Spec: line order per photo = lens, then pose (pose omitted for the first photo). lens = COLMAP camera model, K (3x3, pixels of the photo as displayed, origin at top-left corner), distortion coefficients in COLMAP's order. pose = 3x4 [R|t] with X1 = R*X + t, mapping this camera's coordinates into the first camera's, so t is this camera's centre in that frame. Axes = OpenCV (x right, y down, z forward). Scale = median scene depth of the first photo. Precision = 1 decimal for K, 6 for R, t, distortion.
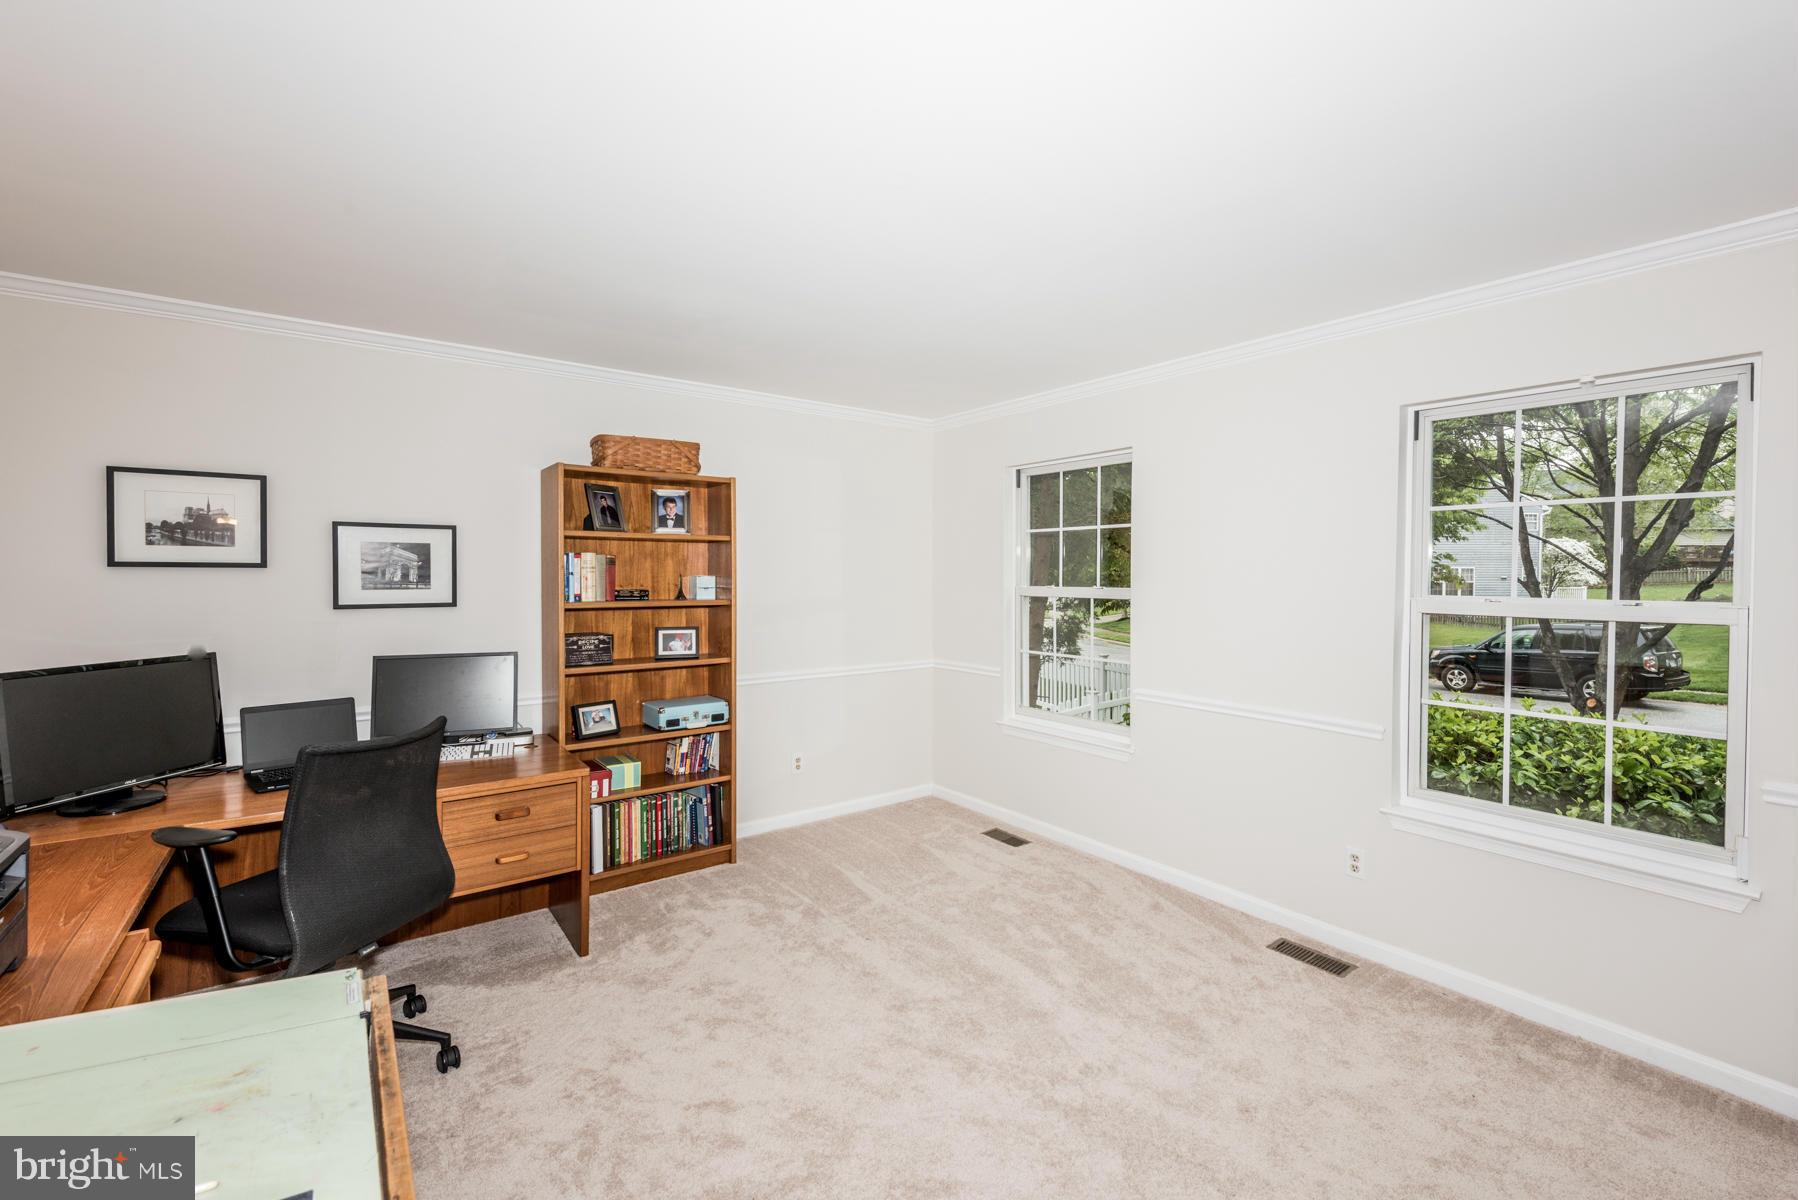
lens RADIAL K [[757.1, 0, 892.8], [0, 757.1, 599.5], [0, 0, 1]] dist [0.014649, -0.000146]
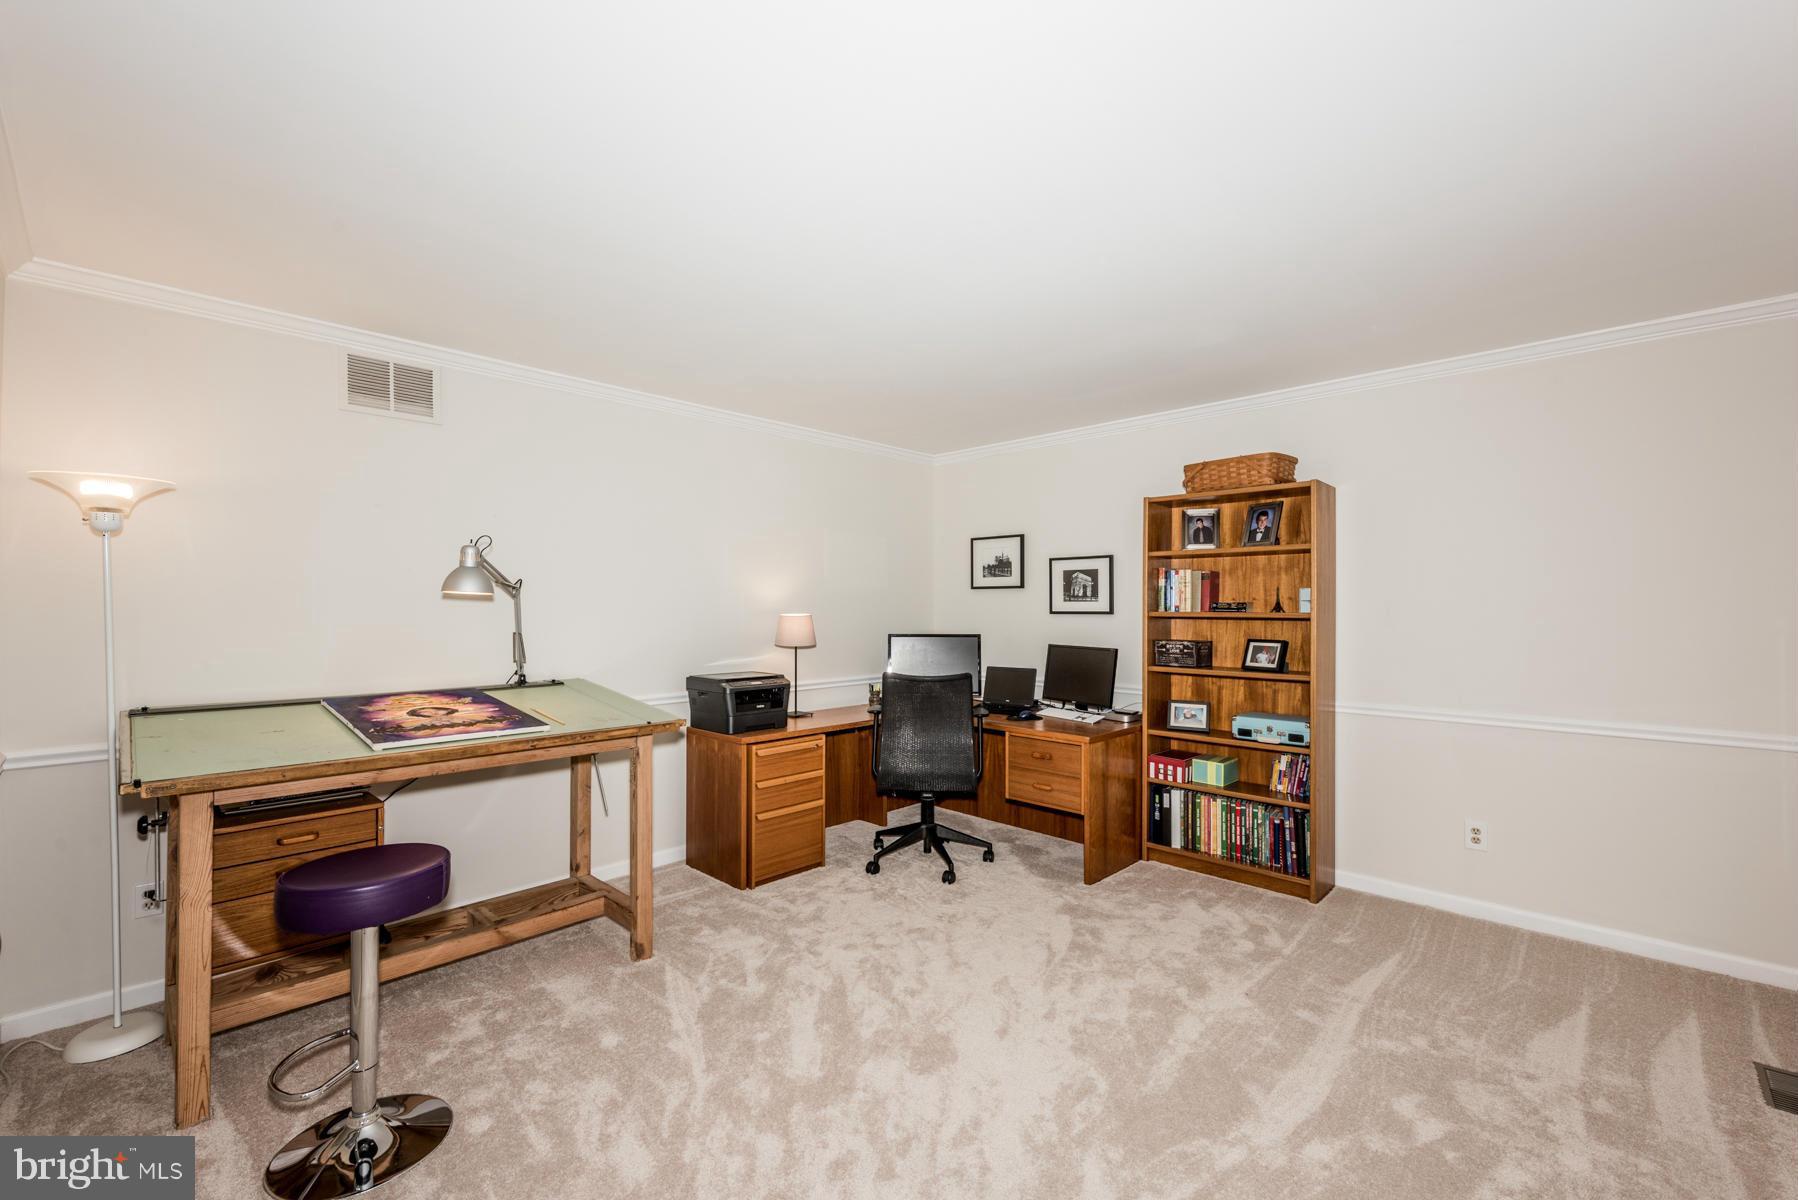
lens RADIAL K [[757.1, 0, 892.8], [0, 757.1, 599.5], [0, 0, 1]] dist [0.014649, -0.000146]
pose [[0.164850, -0.008426, -0.986283, 0.656362], [-0.028936, 0.999492, -0.013375, 0.011680], [0.985894, 0.030744, 0.164522, 0.368270]]
